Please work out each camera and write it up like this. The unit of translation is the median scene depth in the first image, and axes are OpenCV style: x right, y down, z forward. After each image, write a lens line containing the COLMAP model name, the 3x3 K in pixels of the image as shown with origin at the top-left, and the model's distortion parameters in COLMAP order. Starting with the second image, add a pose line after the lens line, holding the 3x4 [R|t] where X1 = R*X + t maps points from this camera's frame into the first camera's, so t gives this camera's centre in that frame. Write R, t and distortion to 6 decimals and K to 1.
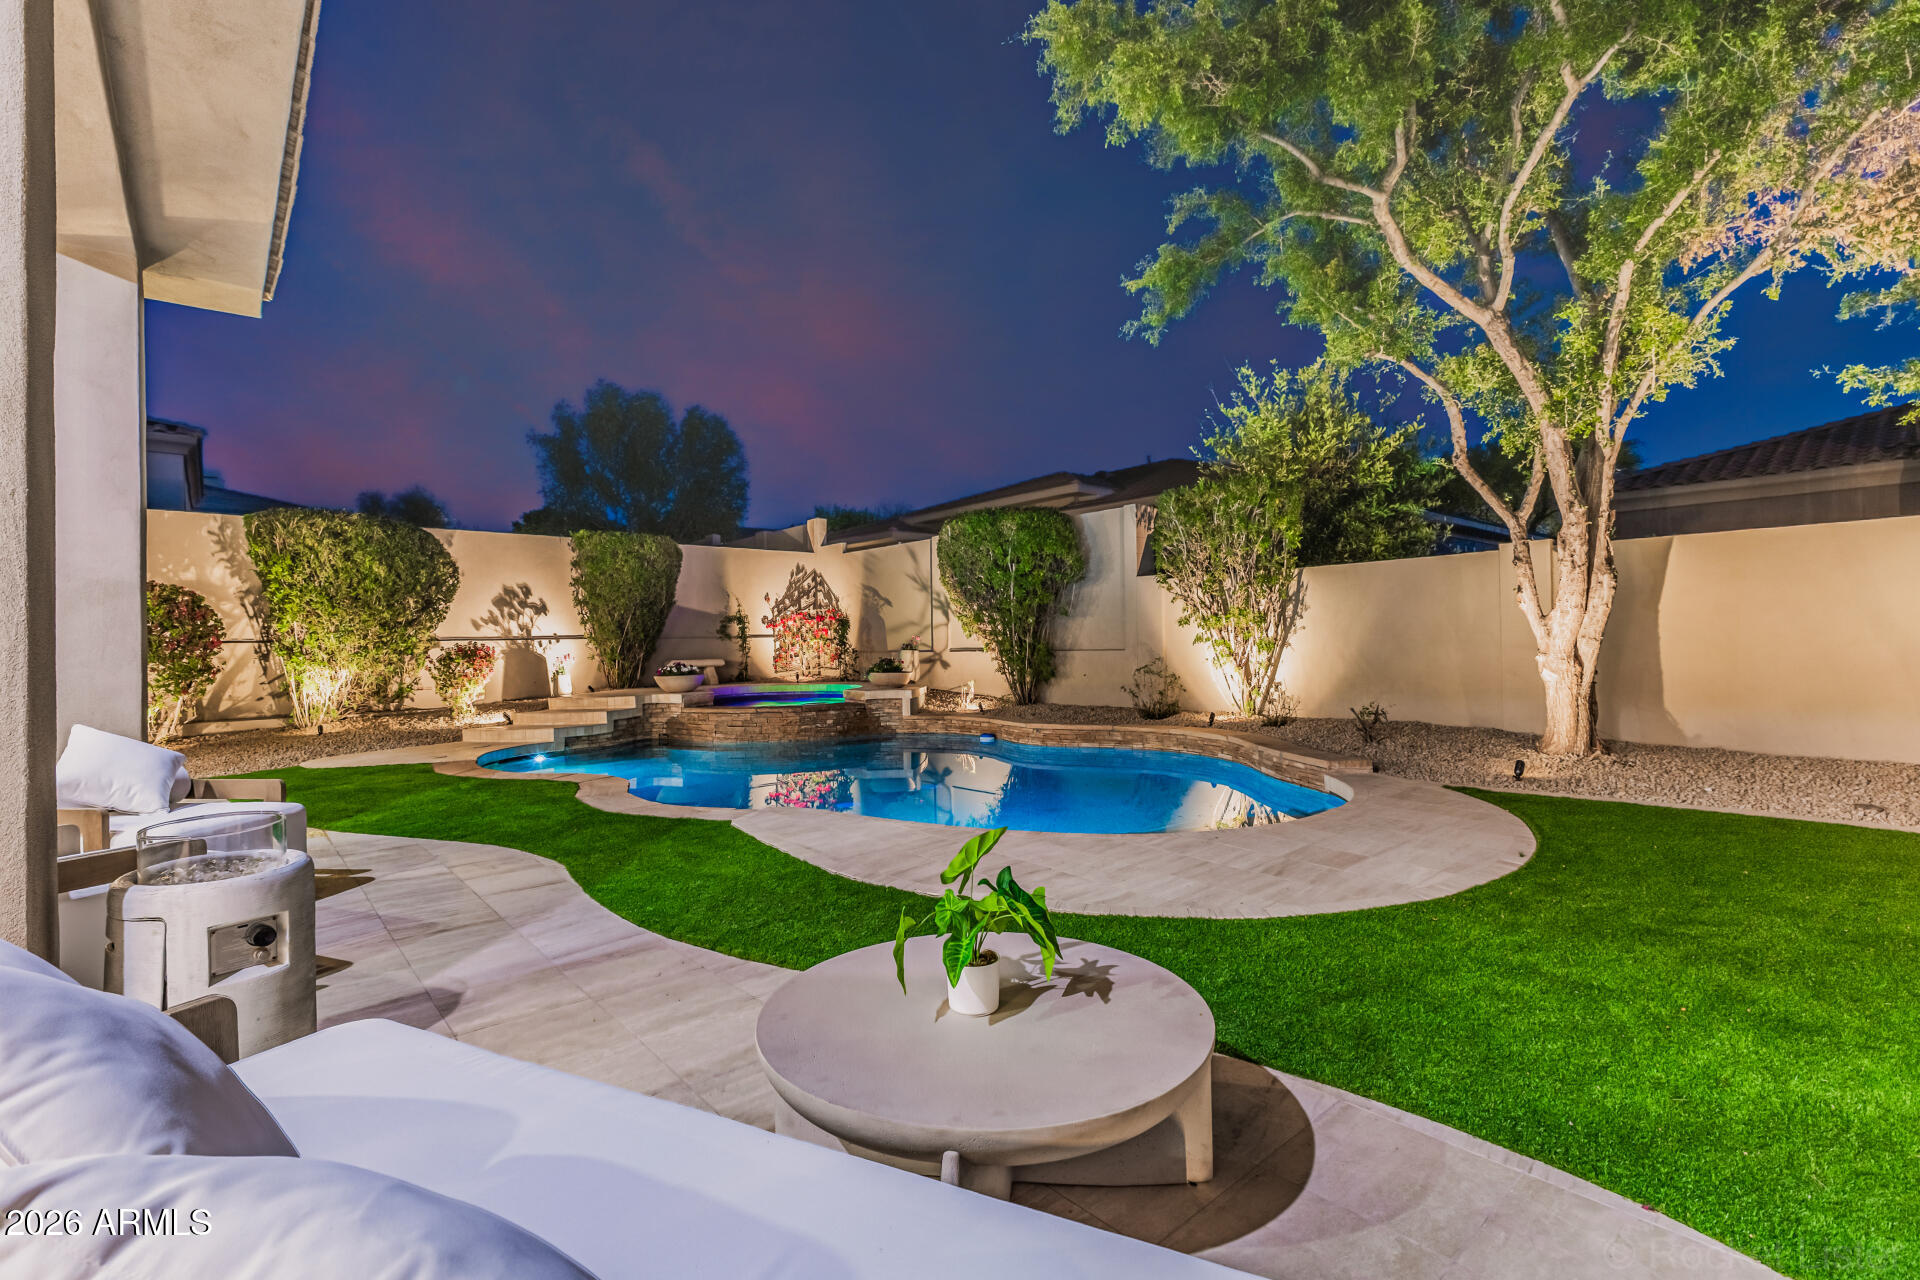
lens RADIAL K [[828.8, 0, 947.1], [0, 828.8, 635.8], [0, 0, 1]] dist [0.003423, -0.000688]
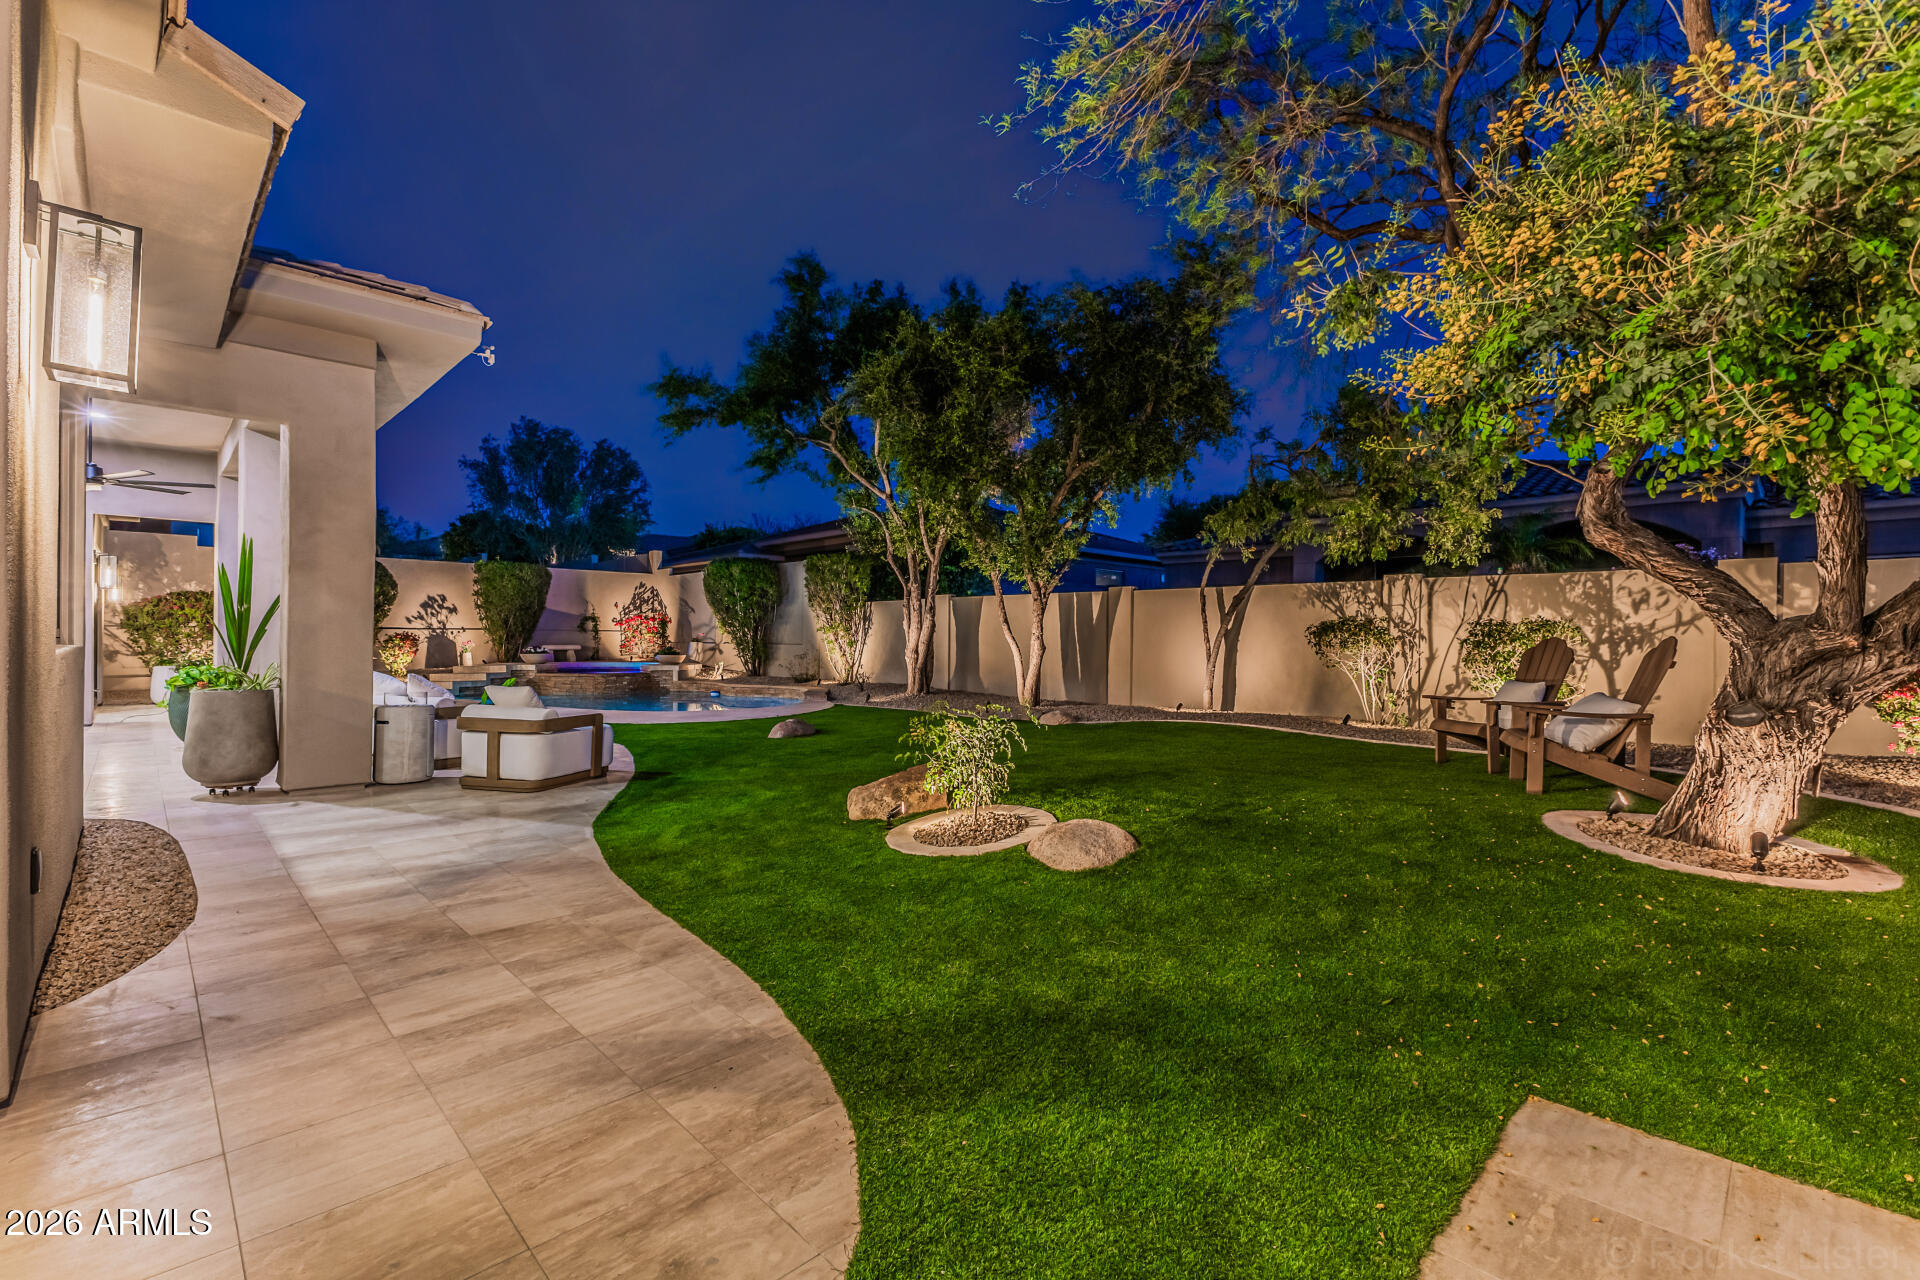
lens RADIAL K [[828.8, 0, 963.7], [0, 828.8, 639.1], [0, 0, 1]] dist [0.003423, -0.000688]
pose [[0.997655, 0.022810, 0.064527, 0.365108], [-0.023458, 0.999682, 0.009302, -0.015014], [-0.064294, -0.010794, 0.997873, -0.611911]]
